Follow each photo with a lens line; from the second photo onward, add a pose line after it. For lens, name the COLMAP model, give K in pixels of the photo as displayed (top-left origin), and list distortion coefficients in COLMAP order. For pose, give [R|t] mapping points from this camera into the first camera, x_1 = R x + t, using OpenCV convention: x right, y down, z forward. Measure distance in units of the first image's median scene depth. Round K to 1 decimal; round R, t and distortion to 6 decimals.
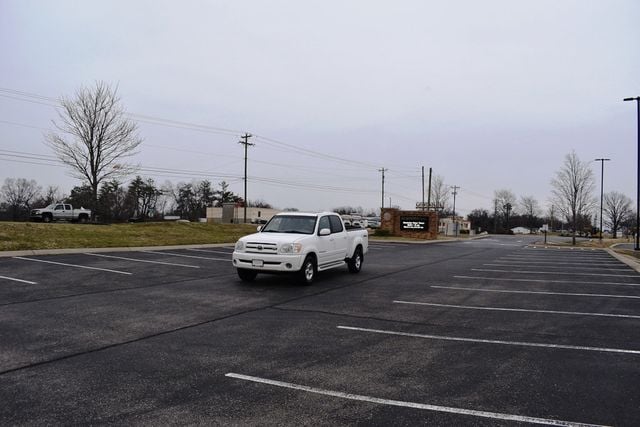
lens RADIAL K [[508.3, 0, 319.4], [0, 508.3, 215.4], [0, 0, 1]] dist [-0.071775, -0.002232]
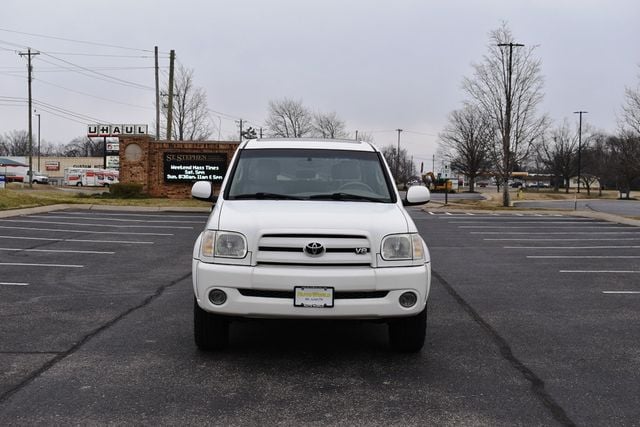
lens RADIAL K [[1020.2, 0, 320.6], [0, 1020.2, 213.4], [0, 0, 1]] dist [-0.030928, 0.000000]
pose [[0.897278, -0.029451, 0.440482, -0.341011], [0.002995, 0.998155, 0.060637, 0.001698], [-0.441455, -0.053089, 0.895711, 0.362351]]
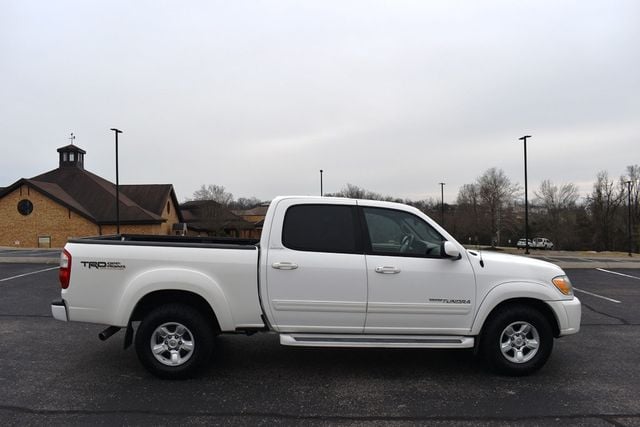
lens RADIAL K [[508.3, 0, 320.7], [0, 508.3, 211.9], [0, 0, 1]] dist [-0.071775, -0.002232]
pose [[-0.454993, -0.021247, 0.890241, -0.411066], [-0.029723, 0.999521, 0.008664, -0.001202], [-0.889999, -0.022519, -0.455407, 1.200818]]
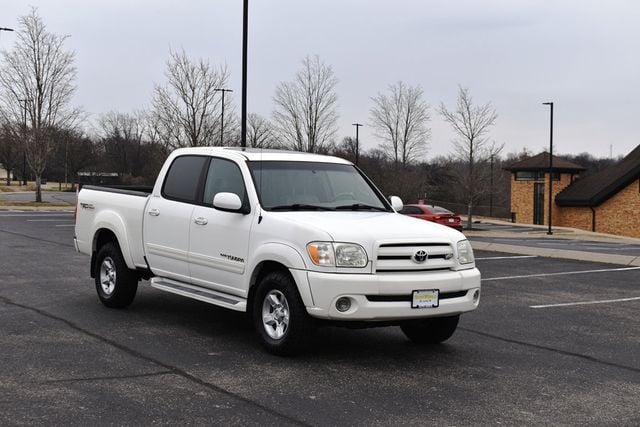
lens RADIAL K [[1066.4, 0, 323.3], [0, 1066.4, 215.8], [0, 0, 1]] dist [0.022103, 0.000000]
pose [[0.506404, -0.044859, 0.861129, -0.690605], [-0.023303, 0.997569, 0.065670, -0.011549], [-0.861982, -0.053322, 0.504128, 0.582494]]
